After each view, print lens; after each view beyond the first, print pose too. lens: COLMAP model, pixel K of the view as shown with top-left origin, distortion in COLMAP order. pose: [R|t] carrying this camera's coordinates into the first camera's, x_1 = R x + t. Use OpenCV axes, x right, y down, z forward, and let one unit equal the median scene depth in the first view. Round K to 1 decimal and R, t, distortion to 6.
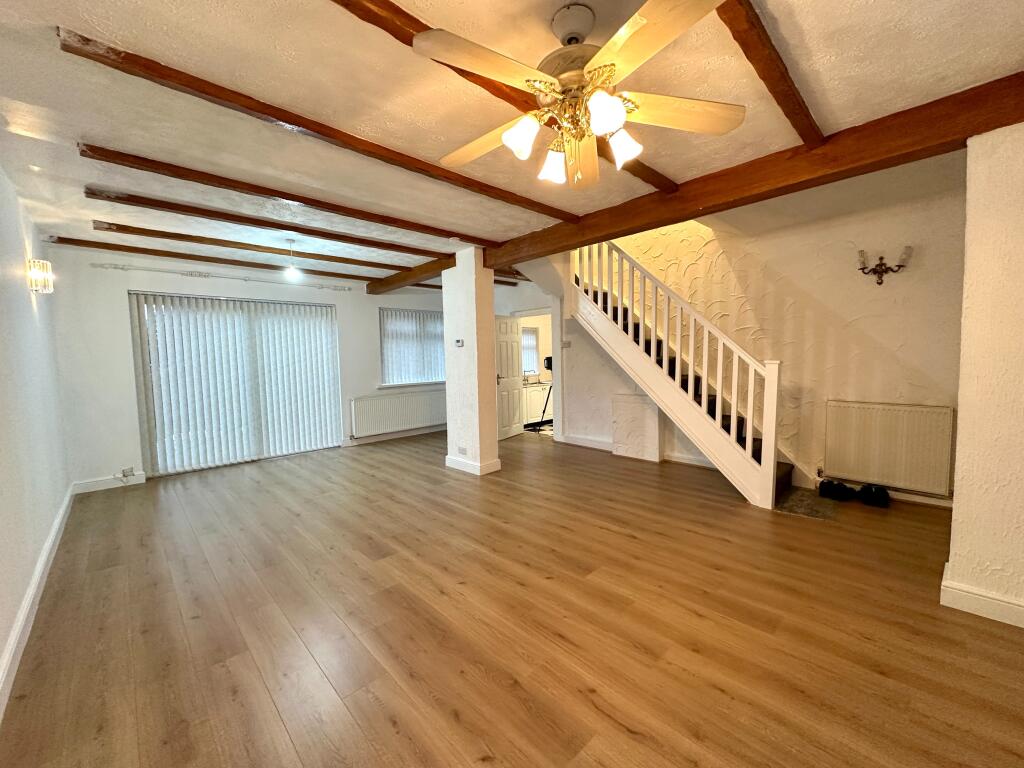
lens RADIAL K [[409.6, 0, 512.8], [0, 409.6, 382.9], [0, 0, 1]] dist [-0.001749, -0.000375]
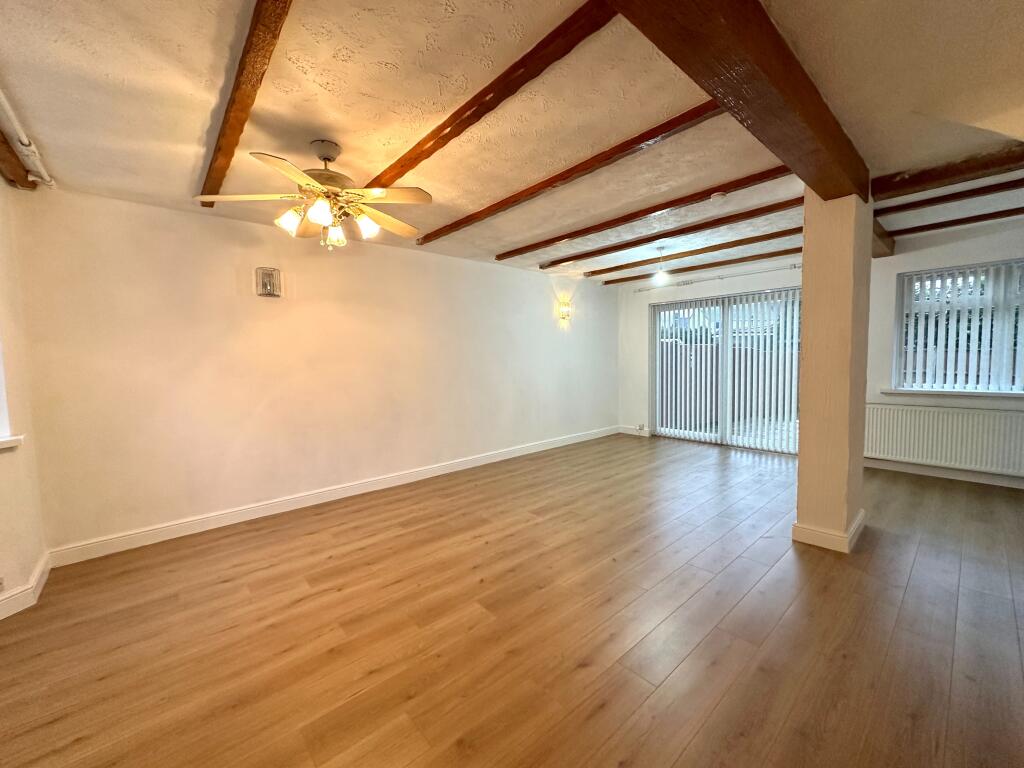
lens RADIAL K [[409.6, 0, 512.8], [0, 409.6, 382.9], [0, 0, 1]] dist [-0.001749, -0.000375]
pose [[-0.049072, 0.087423, -0.994962, 0.991676], [-0.043510, 0.995029, 0.089575, -0.097704], [0.997847, 0.047686, -0.045025, 1.043512]]
